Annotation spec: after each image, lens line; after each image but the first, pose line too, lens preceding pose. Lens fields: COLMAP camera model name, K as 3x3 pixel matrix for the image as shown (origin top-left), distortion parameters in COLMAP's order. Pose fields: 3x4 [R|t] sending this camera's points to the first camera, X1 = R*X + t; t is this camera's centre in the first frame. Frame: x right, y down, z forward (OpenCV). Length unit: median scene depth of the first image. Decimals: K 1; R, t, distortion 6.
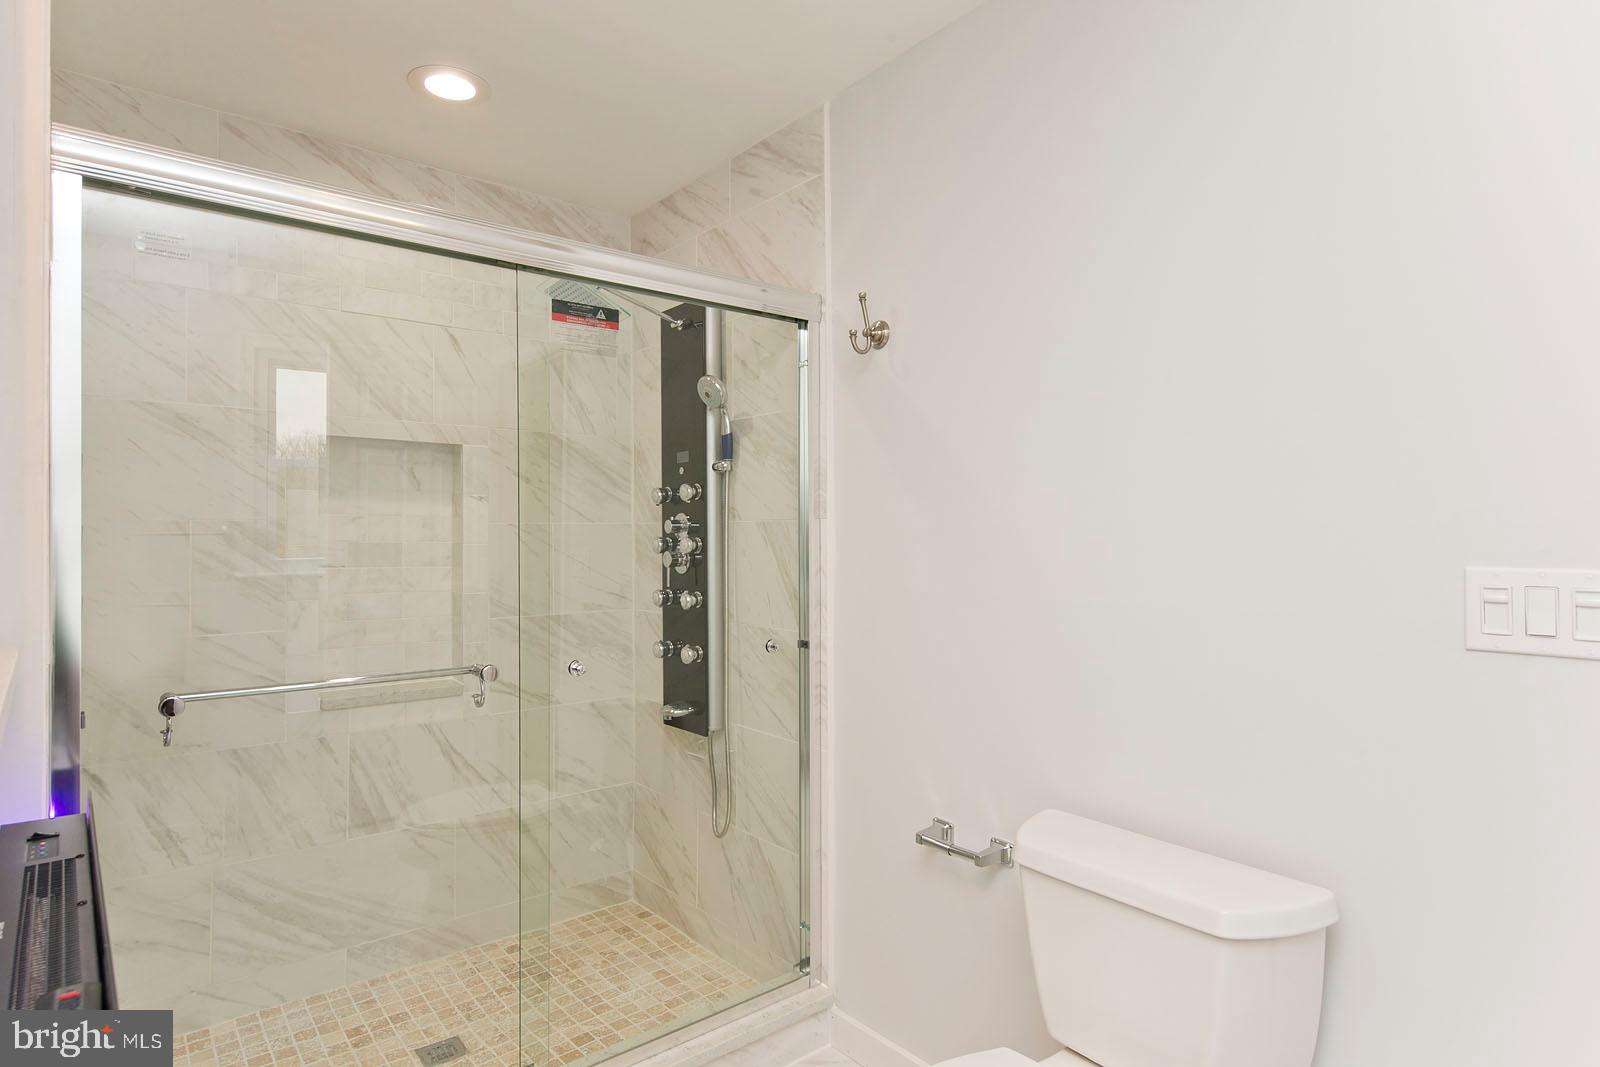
lens RADIAL K [[868.2, 0, 797.4], [0, 868.2, 531.8], [0, 0, 1]] dist [0.004153, -0.000170]
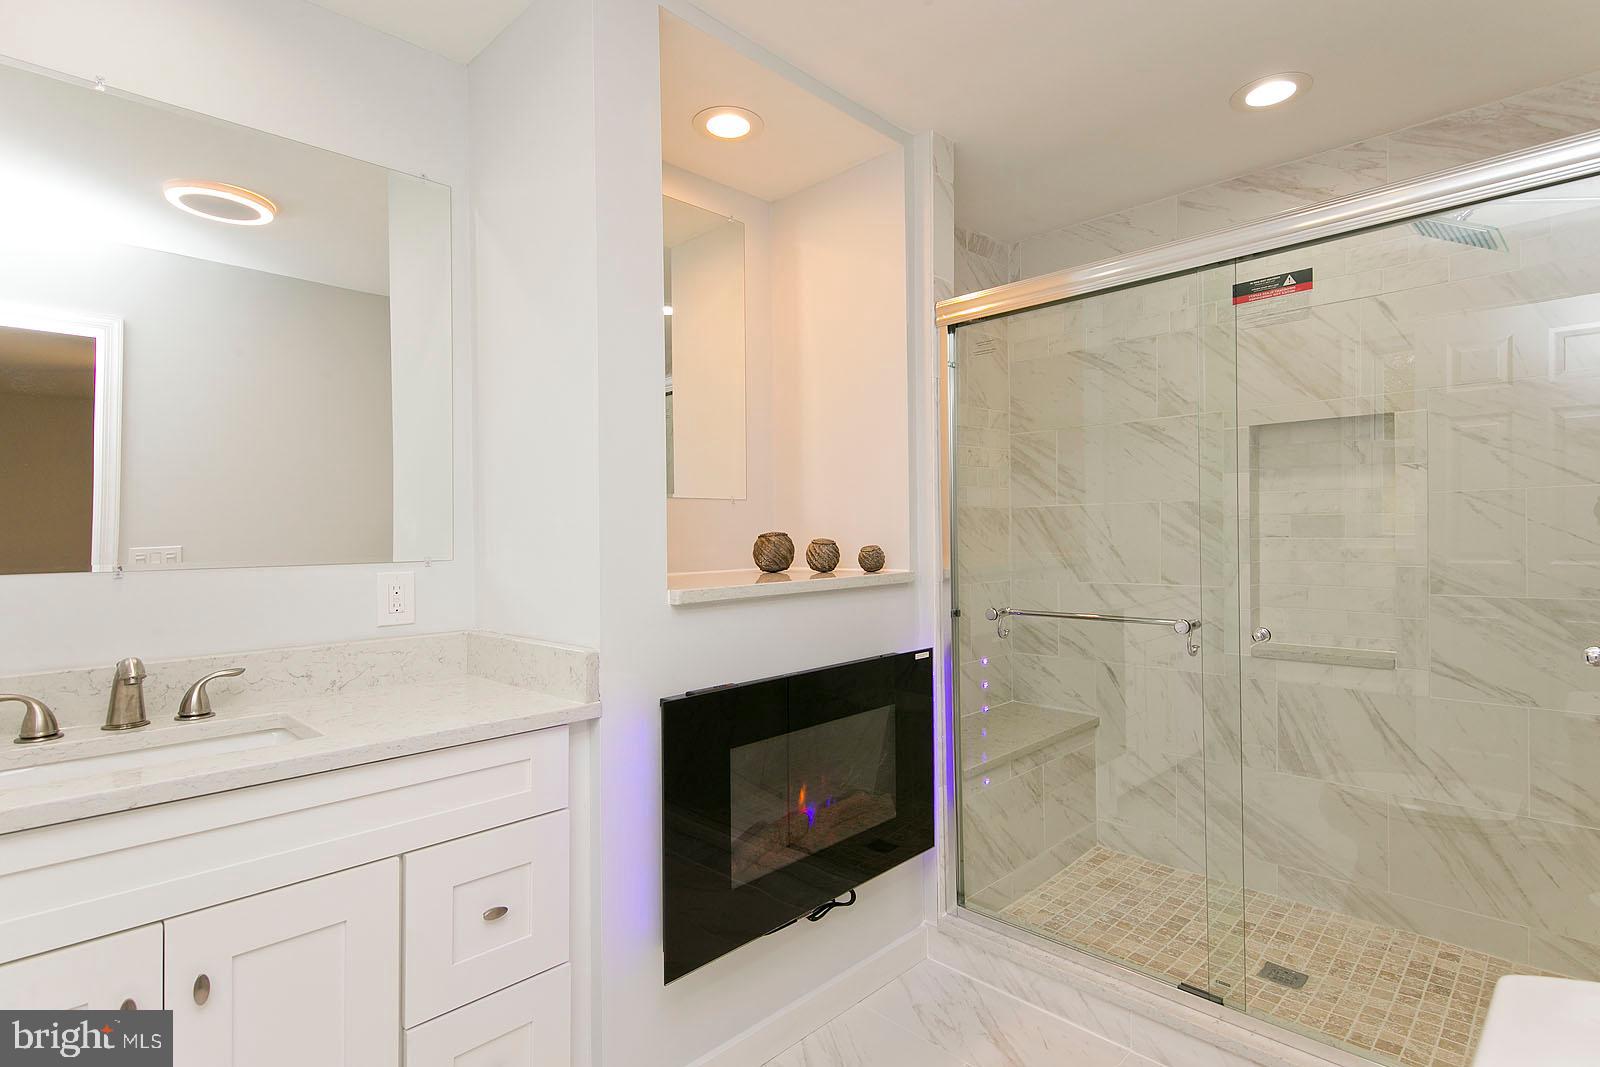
lens RADIAL K [[807.6, 0, 798.4], [0, 807.6, 532.9], [0, 0, 1]] dist [-0.007581, -0.001383]
pose [[0.089995, 0.006387, -0.995922, 0.480809], [0.027746, 0.999575, 0.008918, 0.007978], [0.995556, -0.028436, 0.089779, 0.273233]]
